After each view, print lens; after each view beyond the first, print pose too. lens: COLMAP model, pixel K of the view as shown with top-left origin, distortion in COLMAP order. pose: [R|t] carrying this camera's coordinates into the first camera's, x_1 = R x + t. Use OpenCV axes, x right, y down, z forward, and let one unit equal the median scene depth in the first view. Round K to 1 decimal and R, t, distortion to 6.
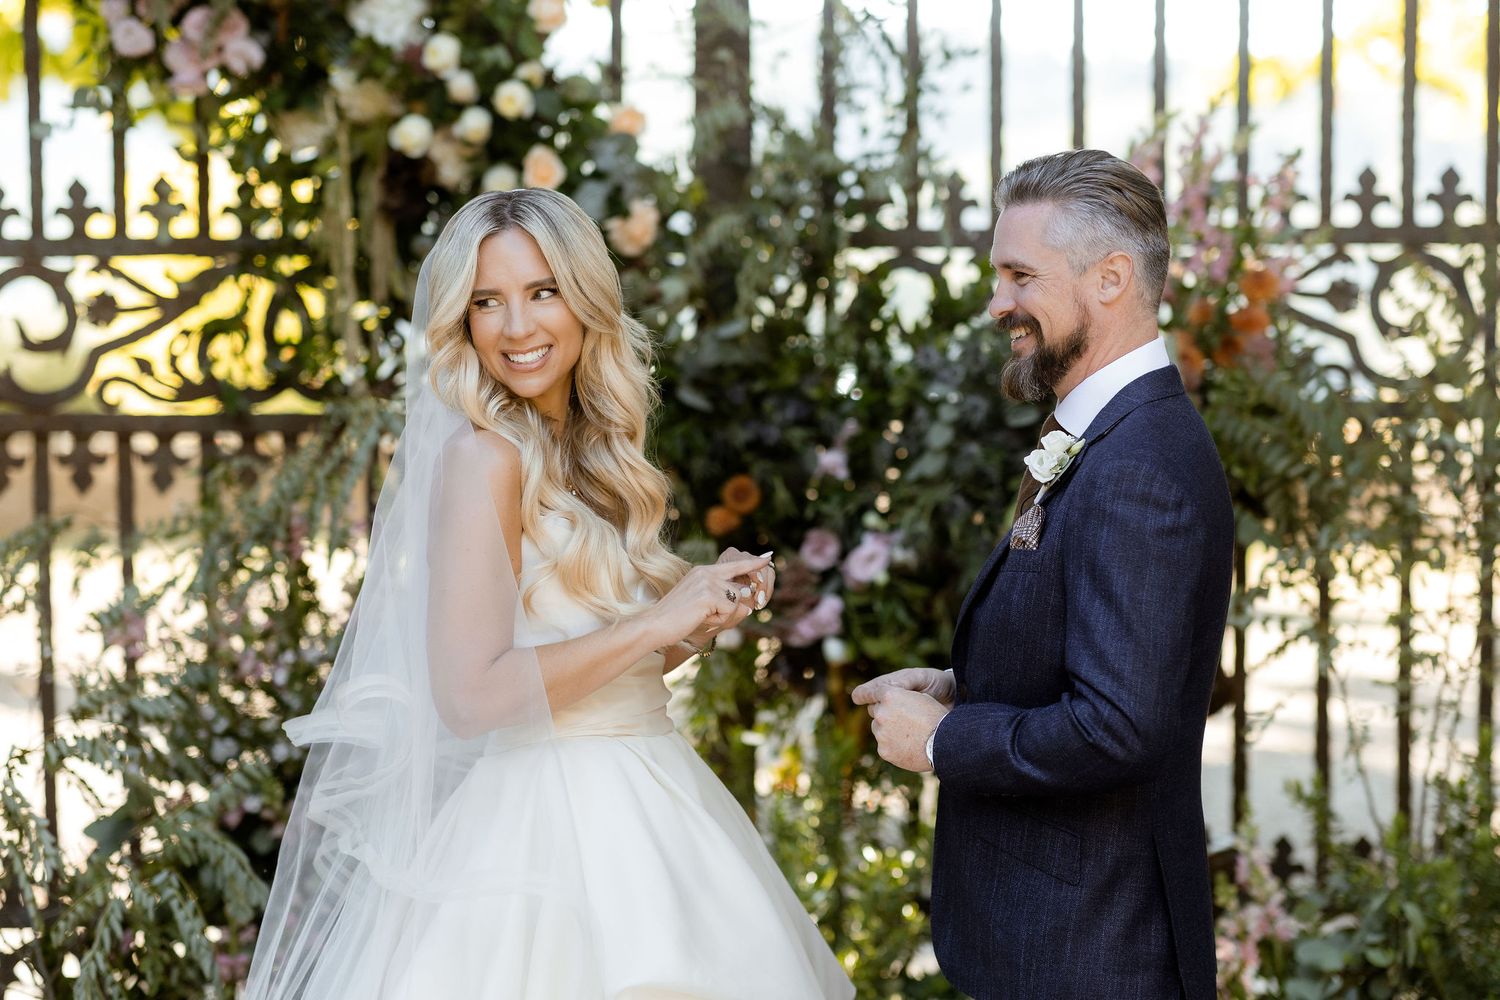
lens RADIAL K [[3621.4, 0, 750.0], [0, 3621.4, 500.0], [0, 0, 1]] dist [0.039938, -0.020900]
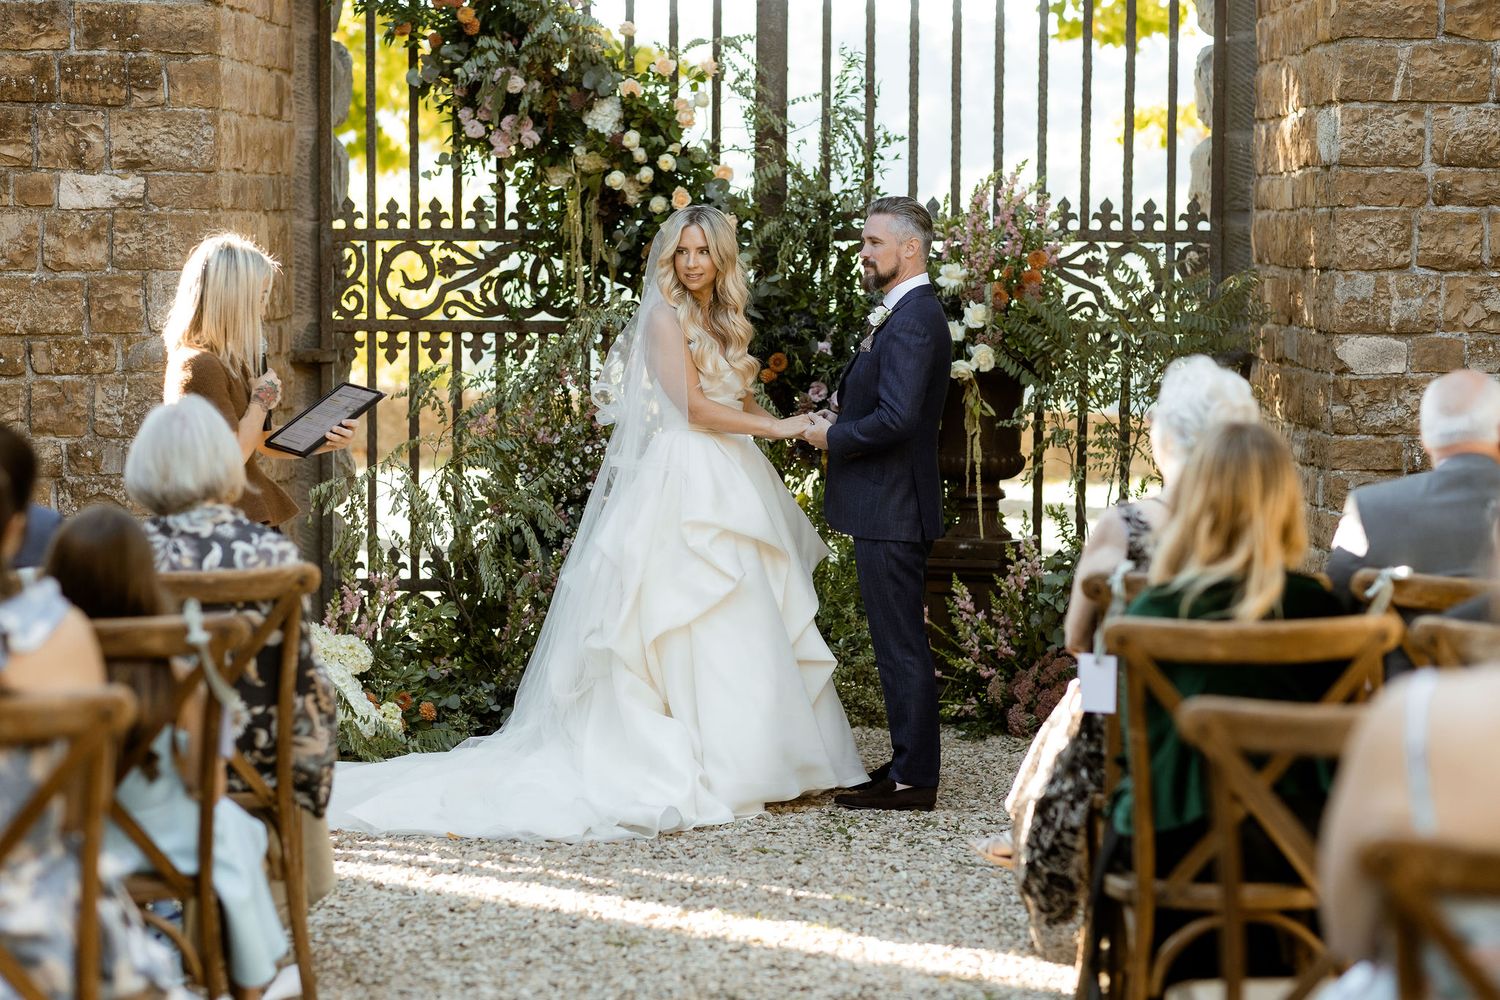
lens RADIAL K [[3621.4, 0, 750.0], [0, 3621.4, 500.0], [0, 0, 1]] dist [0.039938, -0.020900]
pose [[0.999904, 0.012020, -0.006936, -0.003090], [-0.012033, 0.999926, -0.001857, 0.076683], [0.006913, 0.001941, 0.999974, -0.970430]]
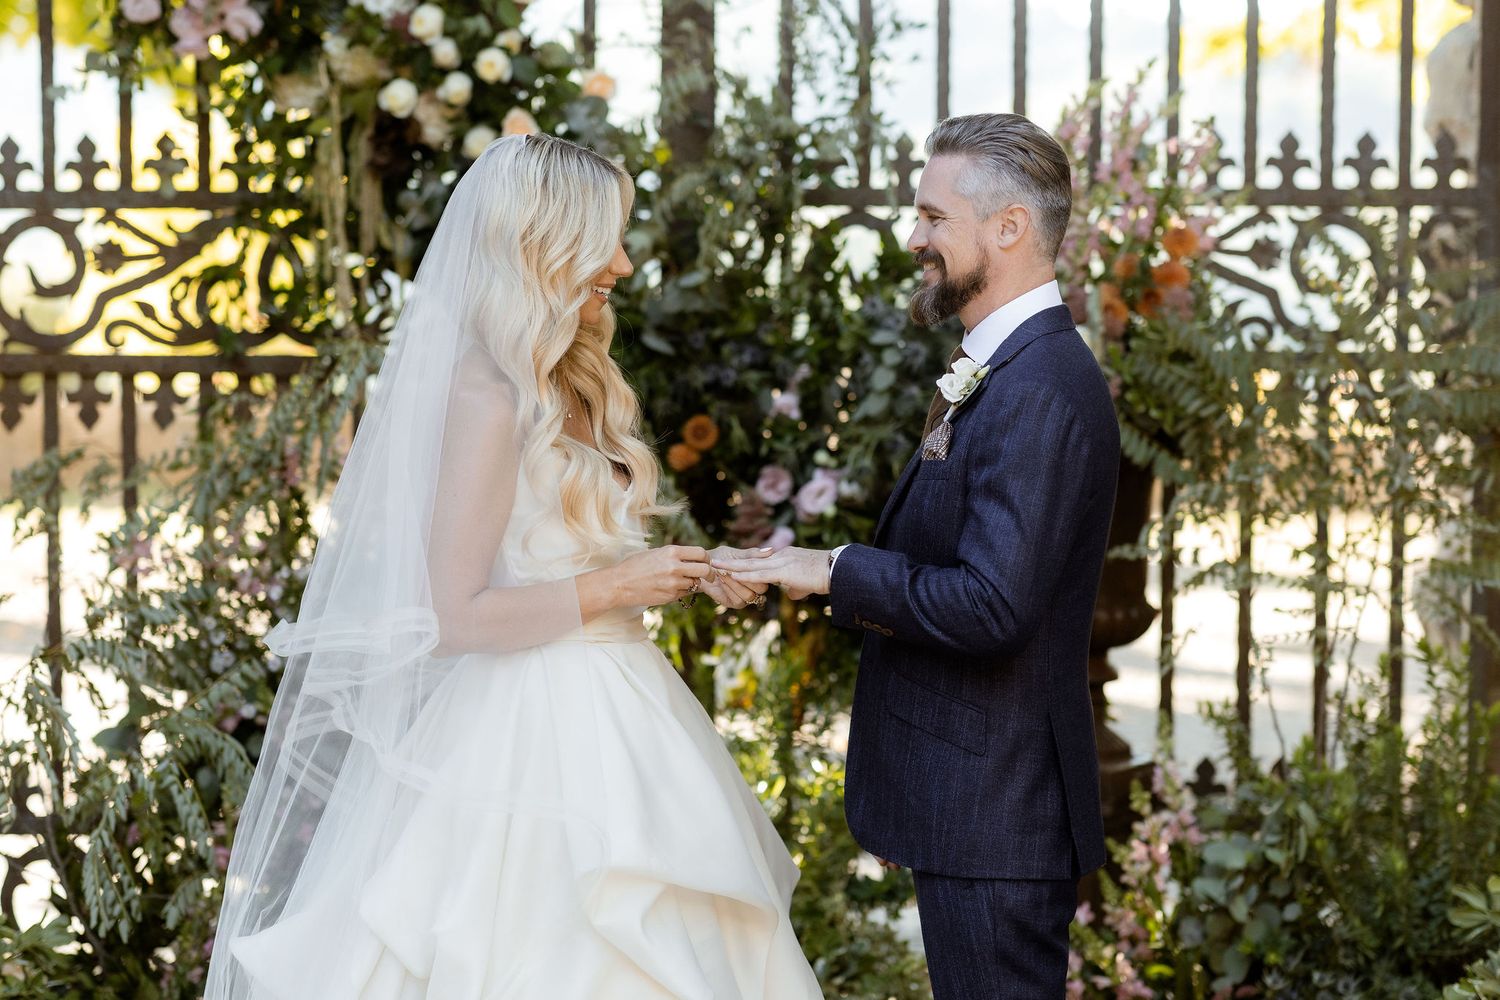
lens RADIAL K [[3740.5, 0, 723.9], [0, 3740.5, 497.6], [0, 0, 1]] dist [0.033255, 0.181464]
pose [[0.999959, 0.008008, -0.004295, 0.009297], [-0.007986, 0.999955, 0.005107, 0.012001], [0.004336, -0.005072, 0.999978, -0.114143]]
